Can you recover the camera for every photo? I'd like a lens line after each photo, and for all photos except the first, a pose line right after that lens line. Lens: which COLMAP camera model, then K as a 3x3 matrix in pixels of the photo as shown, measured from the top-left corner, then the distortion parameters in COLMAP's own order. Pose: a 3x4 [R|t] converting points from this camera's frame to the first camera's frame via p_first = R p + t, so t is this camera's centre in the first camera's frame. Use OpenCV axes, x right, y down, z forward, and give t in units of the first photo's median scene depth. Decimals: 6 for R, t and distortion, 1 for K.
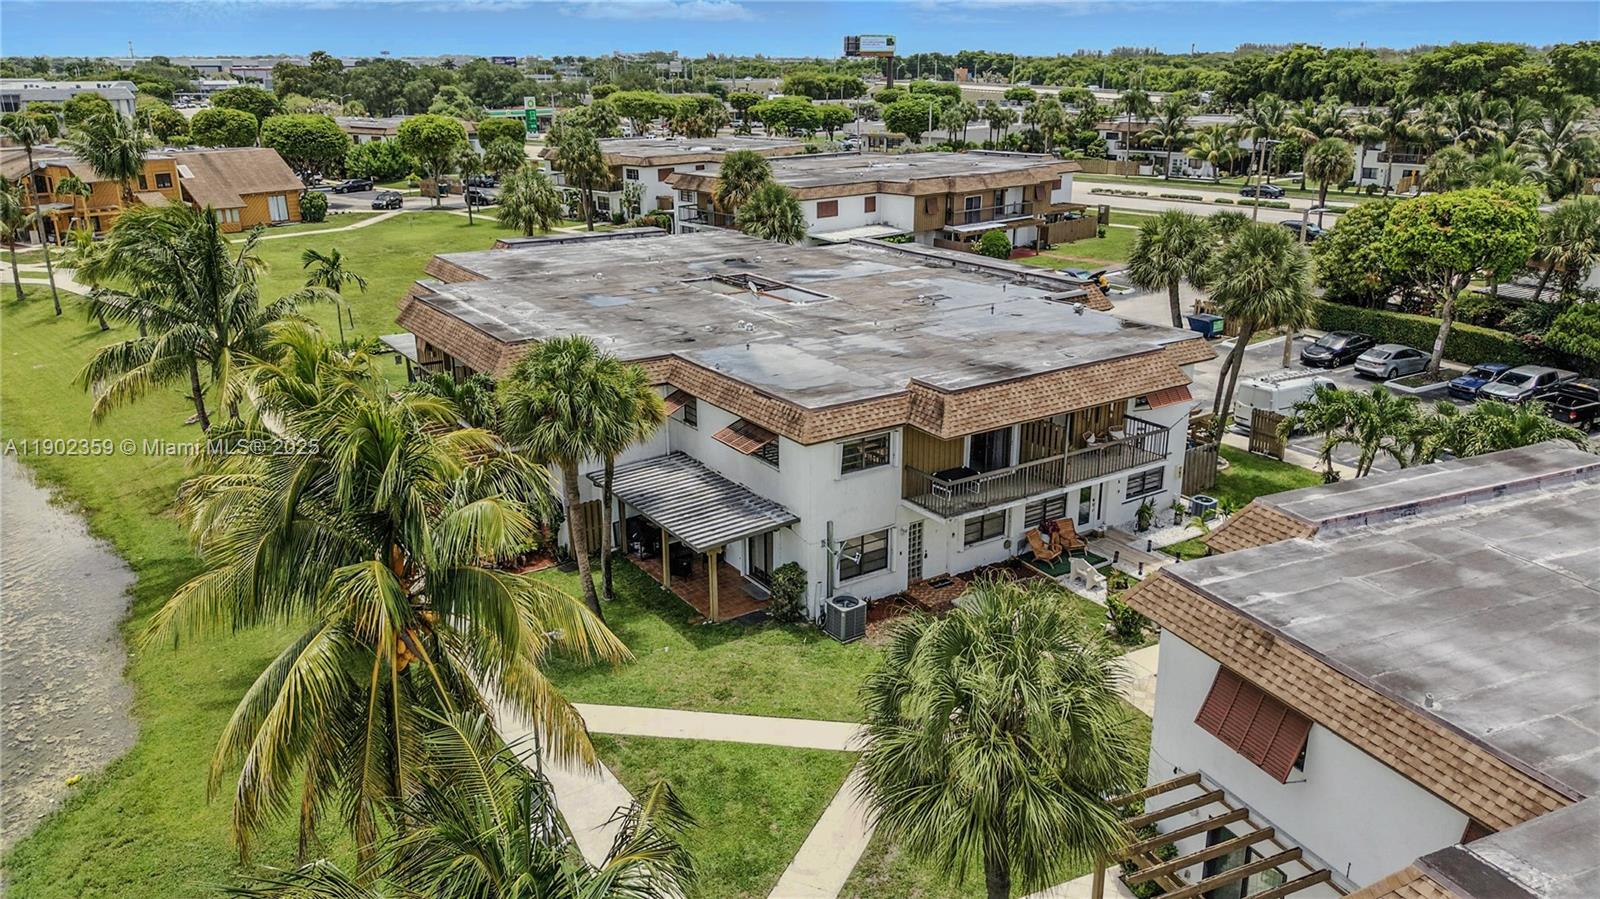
lens RADIAL K [[1182.4, 0, 794.5], [0, 1182.4, 446.4], [0, 0, 1]] dist [0.035810, -0.020853]
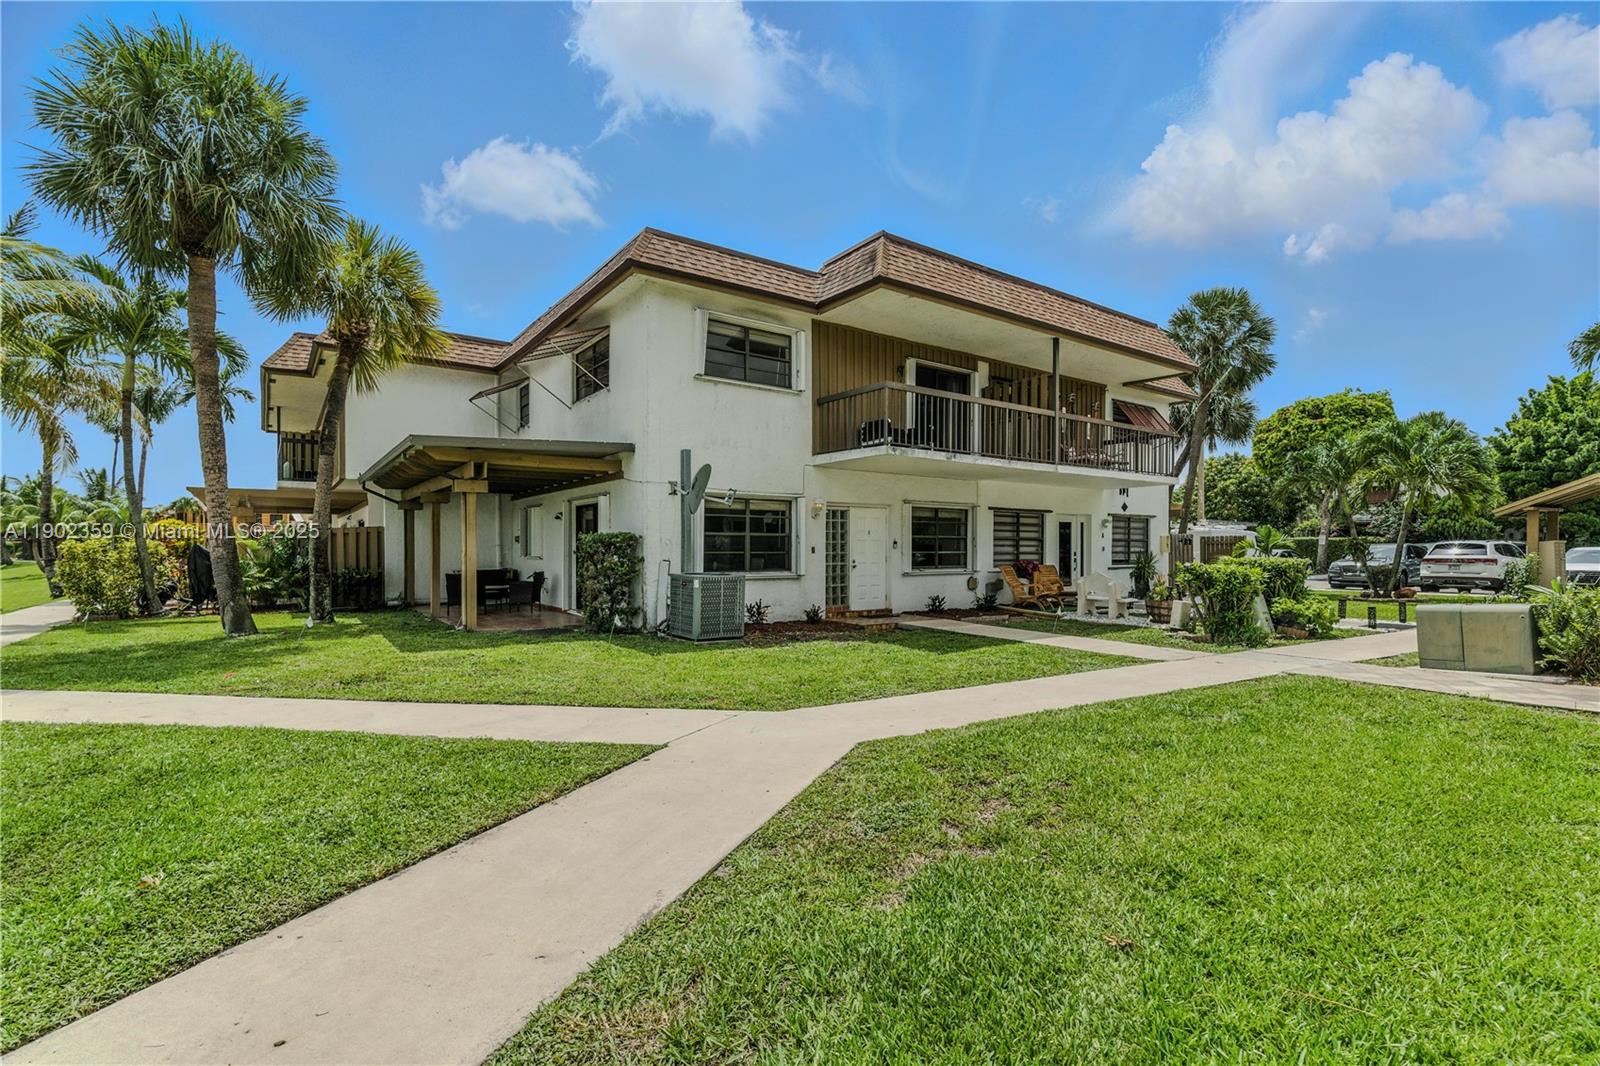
lens RADIAL K [[733.7, 0, 798.2], [0, 733.7, 547.9], [0, 0, 1]] dist [-0.003038, 0.000726]
pose [[0.999707, 0.006452, 0.023319, 0.075665], [0.001217, 0.949167, -0.314771, 0.220634], [-0.024165, 0.314708, 0.948881, 0.655299]]
